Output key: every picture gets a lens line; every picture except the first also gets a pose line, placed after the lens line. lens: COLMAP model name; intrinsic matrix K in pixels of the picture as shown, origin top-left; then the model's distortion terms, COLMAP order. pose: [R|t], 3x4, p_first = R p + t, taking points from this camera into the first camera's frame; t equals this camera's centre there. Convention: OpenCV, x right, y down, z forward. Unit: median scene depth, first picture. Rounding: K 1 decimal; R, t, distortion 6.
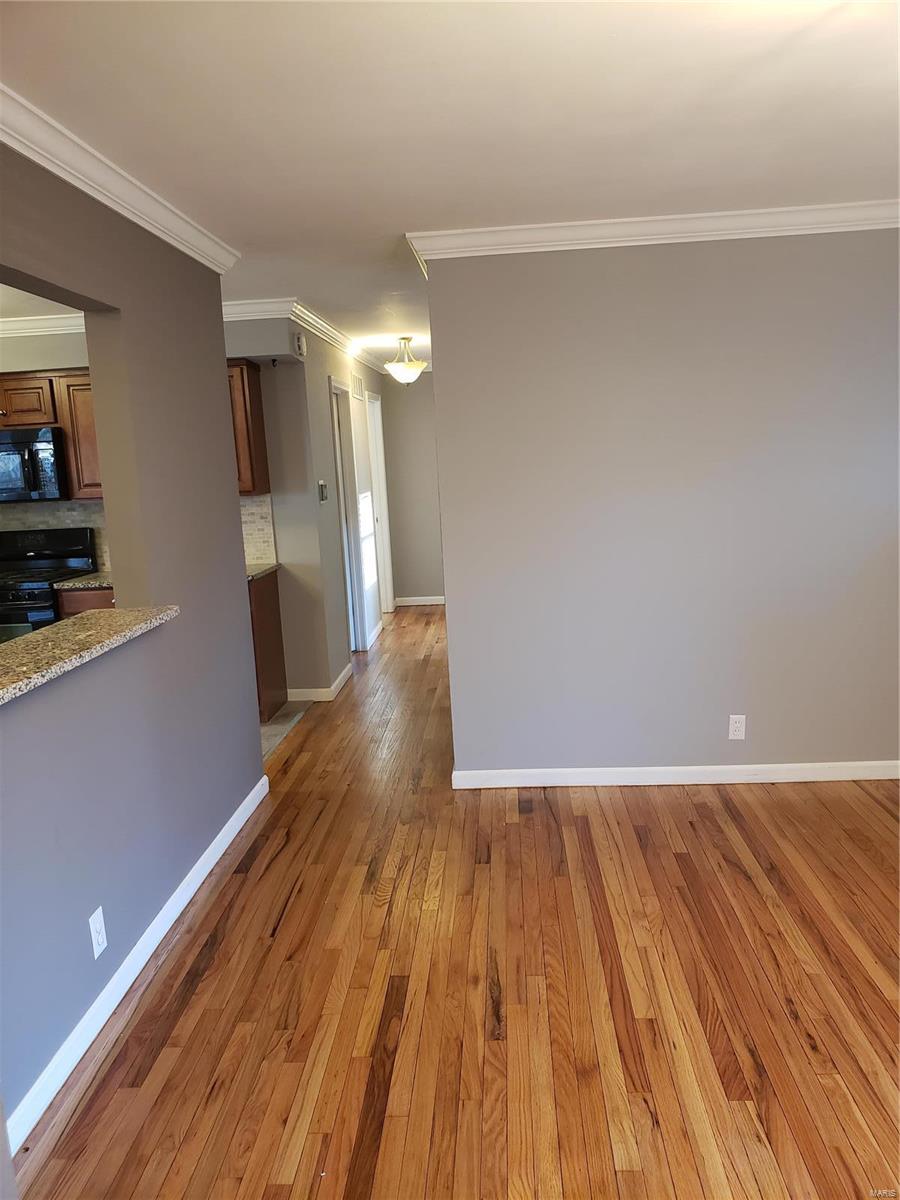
lens RADIAL K [[929.1, 0, 449.0], [0, 929.1, 621.4], [0, 0, 1]] dist [0.048628, 0.004176]
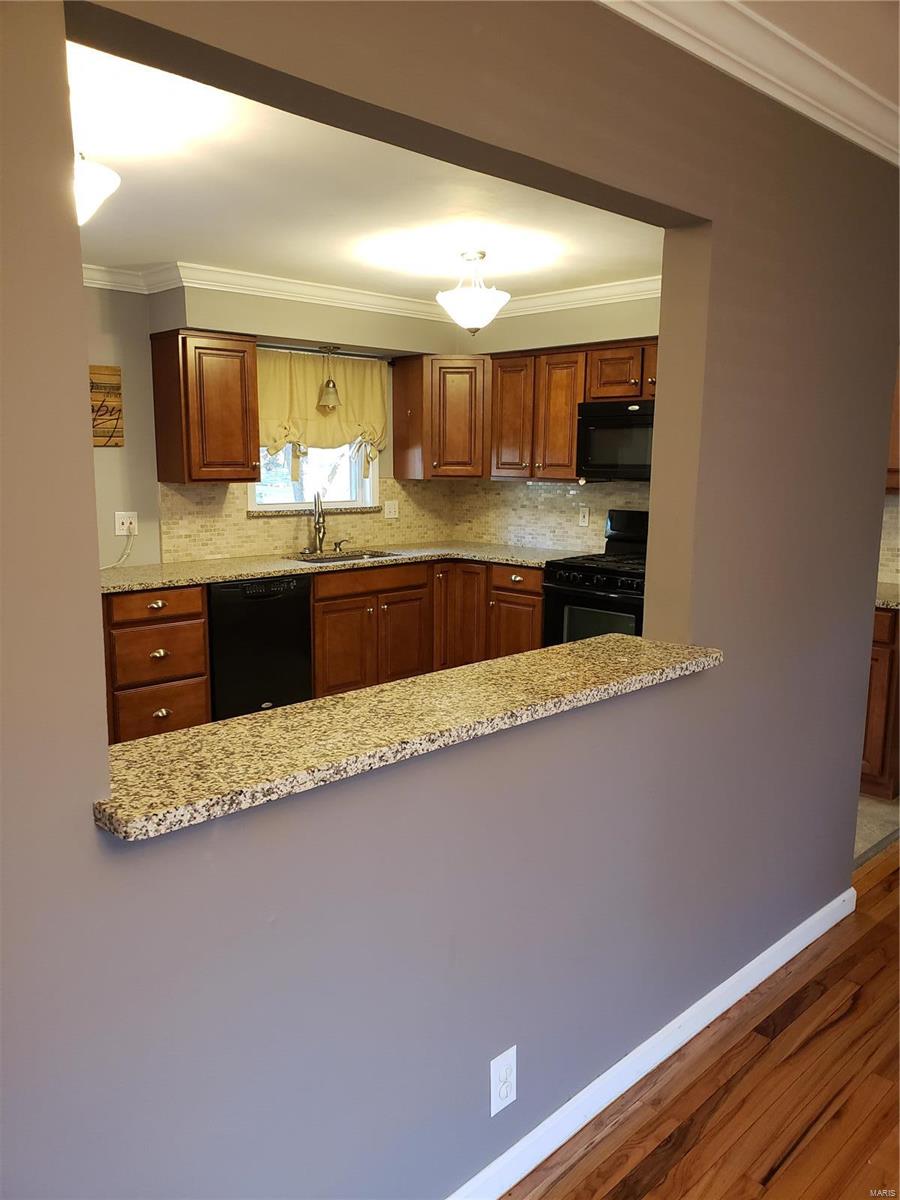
lens RADIAL K [[937.1, 0, 441.4], [0, 937.1, 620.9], [0, 0, 1]] dist [0.077417, -0.056127]
pose [[0.741695, 0.174237, -0.647711, 0.007345], [-0.161295, 0.983666, 0.079911, -0.061040], [0.651055, 0.045204, 0.757683, 0.330342]]
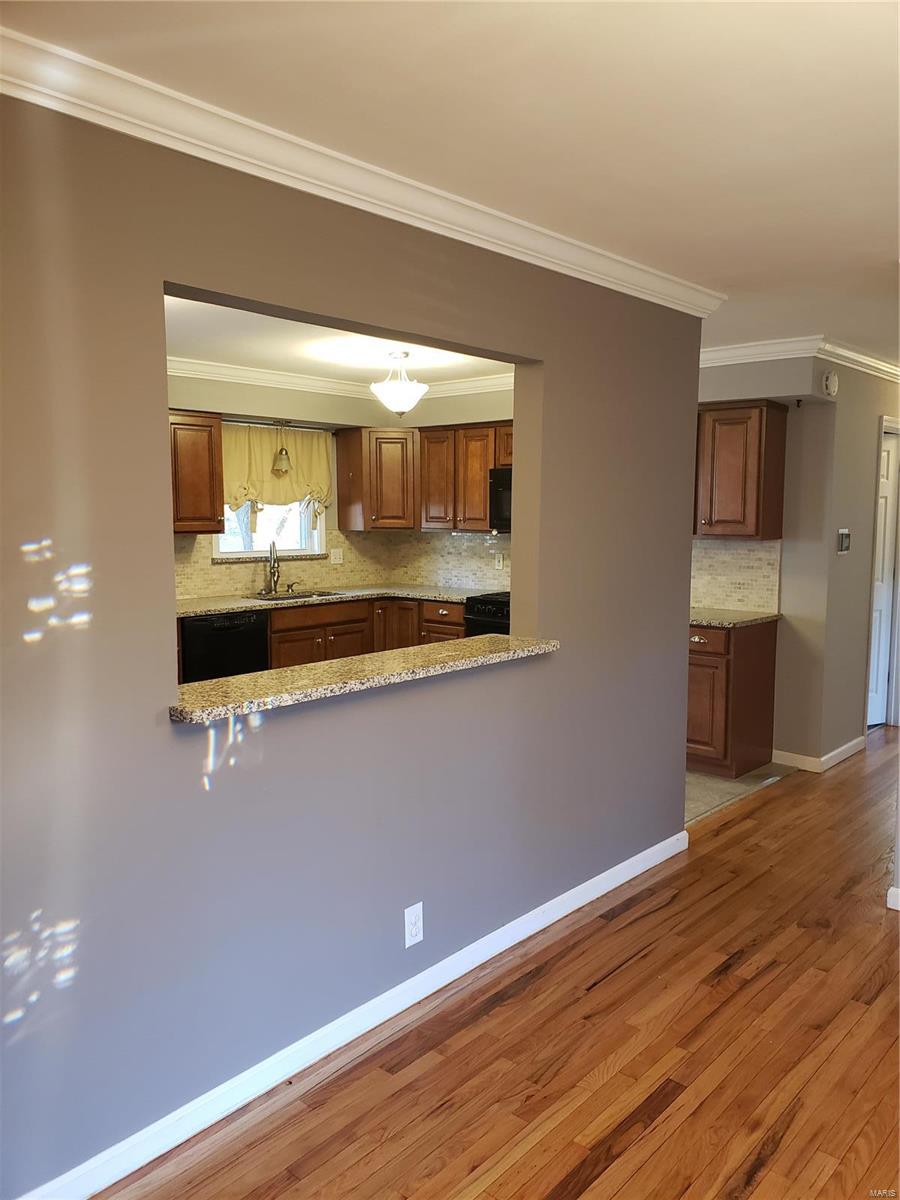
lens RADIAL K [[943.4, 0, 471.3], [0, 943.4, 604.2], [0, 0, 1]] dist [0.051364, -0.007160]
pose [[0.798410, 0.116903, -0.590657, 0.248588], [-0.149701, 0.988709, -0.006669, -0.035966], [0.583208, 0.093747, 0.806896, 0.089067]]
